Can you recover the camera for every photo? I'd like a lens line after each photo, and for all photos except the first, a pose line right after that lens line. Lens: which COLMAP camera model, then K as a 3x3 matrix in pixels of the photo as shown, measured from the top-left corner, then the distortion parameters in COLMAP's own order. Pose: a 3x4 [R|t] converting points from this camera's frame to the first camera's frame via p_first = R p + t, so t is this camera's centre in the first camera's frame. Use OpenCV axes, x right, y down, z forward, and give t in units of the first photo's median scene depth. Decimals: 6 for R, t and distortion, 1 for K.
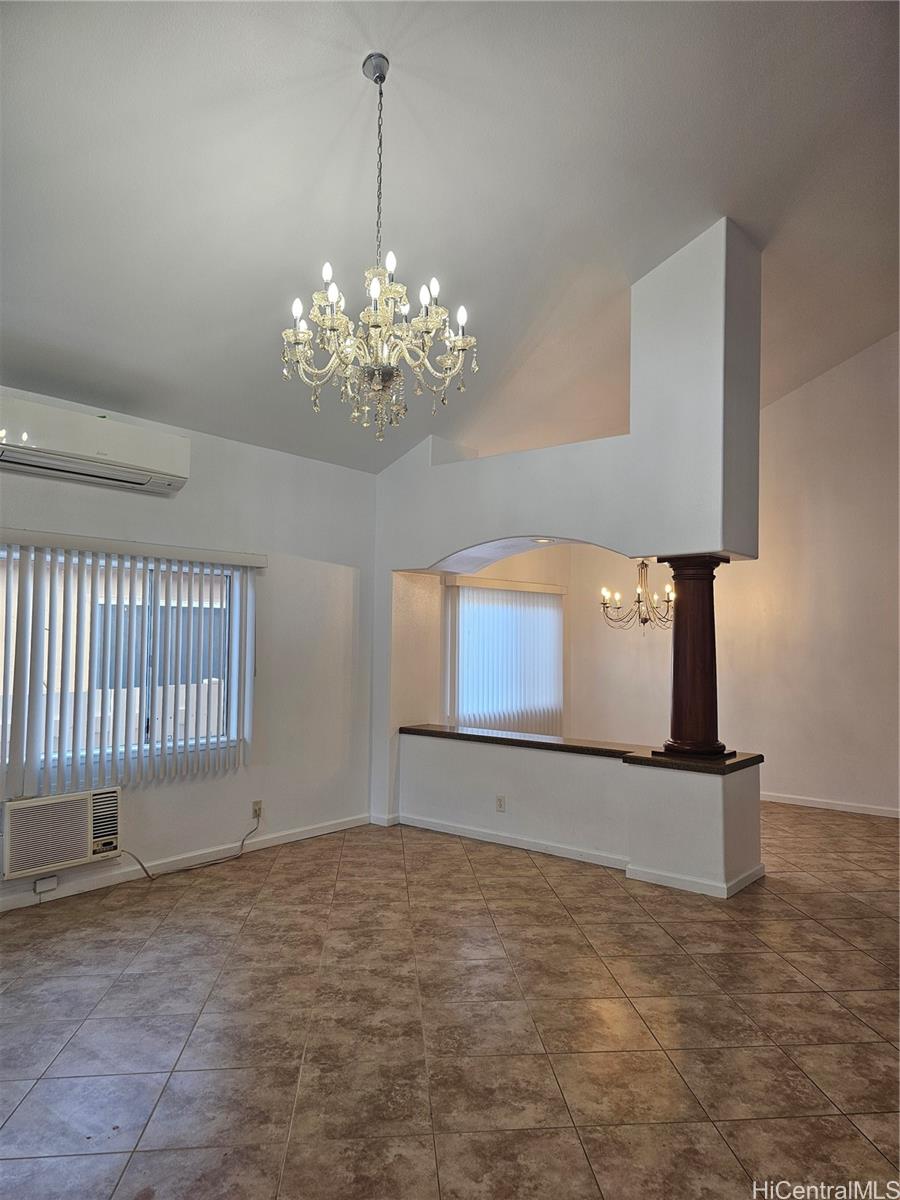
lens RADIAL K [[807.1, 0, 449.9], [0, 807.1, 600.2], [0, 0, 1]] dist [0.001285, -0.002228]
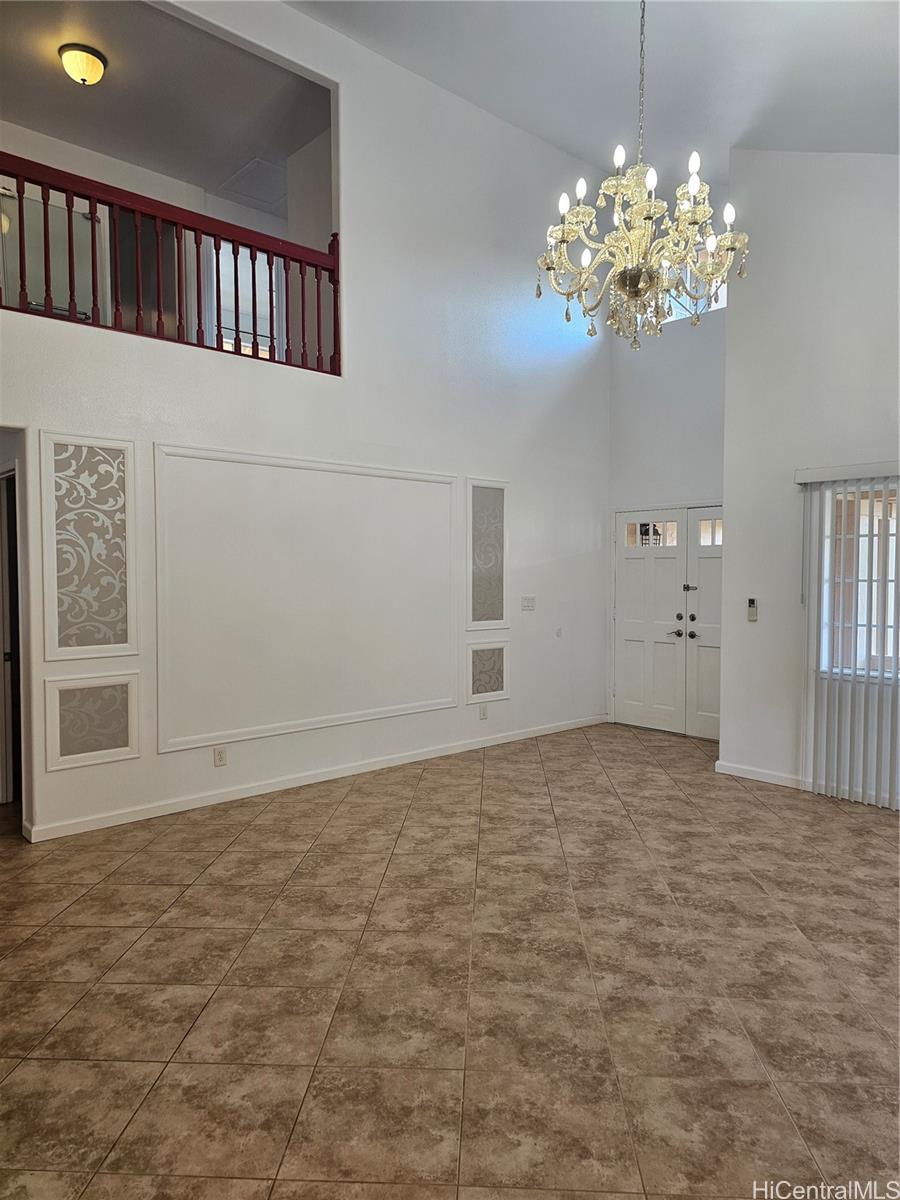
lens RADIAL K [[807.1, 0, 450.1], [0, 807.1, 602.2], [0, 0, 1]] dist [0.001285, -0.002228]
pose [[-0.990281, -0.014059, 0.138368, -0.007191], [-0.014885, 0.999877, -0.004936, 0.104416], [-0.138281, -0.006948, -0.990369, 1.881281]]
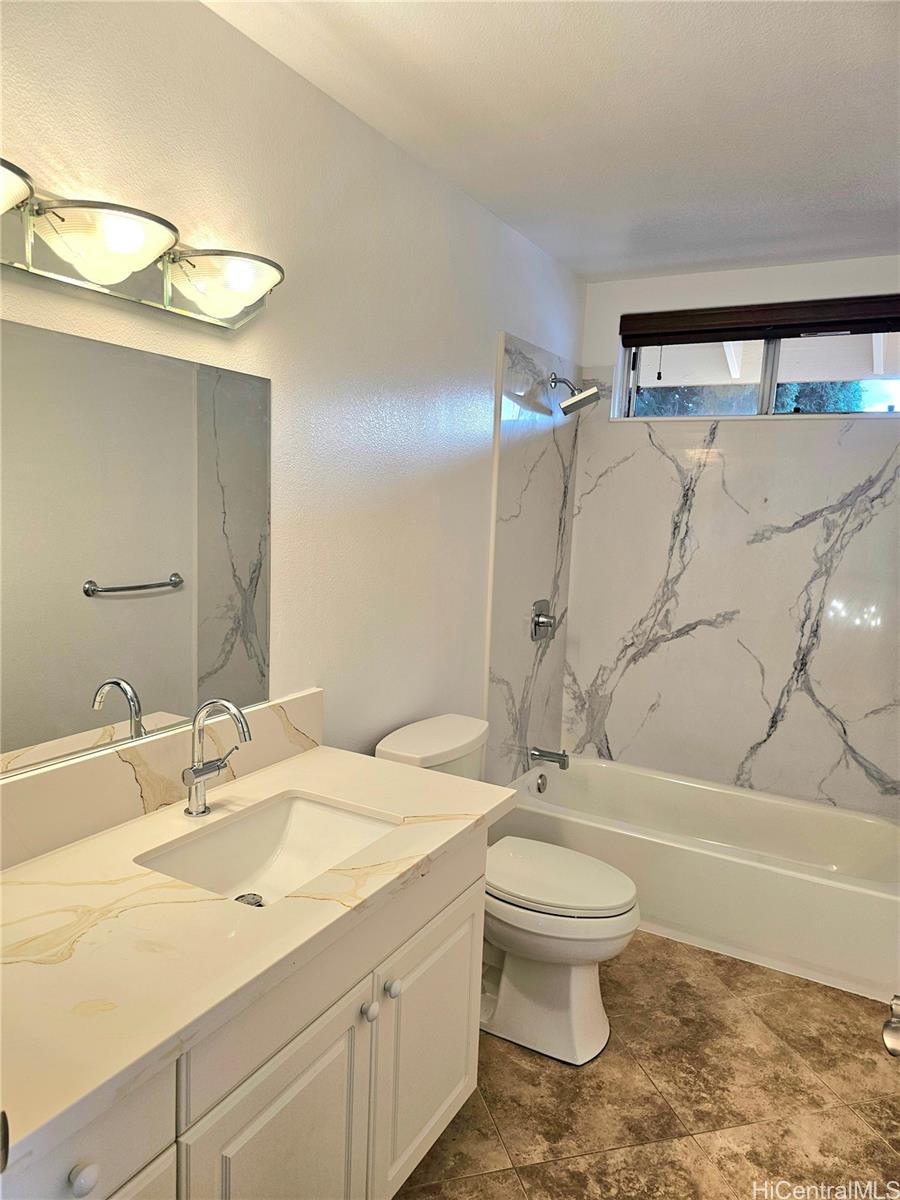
lens RADIAL K [[807.1, 0, 449.8], [0, 807.1, 600.5], [0, 0, 1]] dist [0.001285, -0.002228]
pose [[-0.175387, -0.142381, 0.974149, -0.151907], [-0.090825, 0.987607, 0.127996, 0.091735], [-0.980301, -0.066028, -0.186146, 1.651161]]
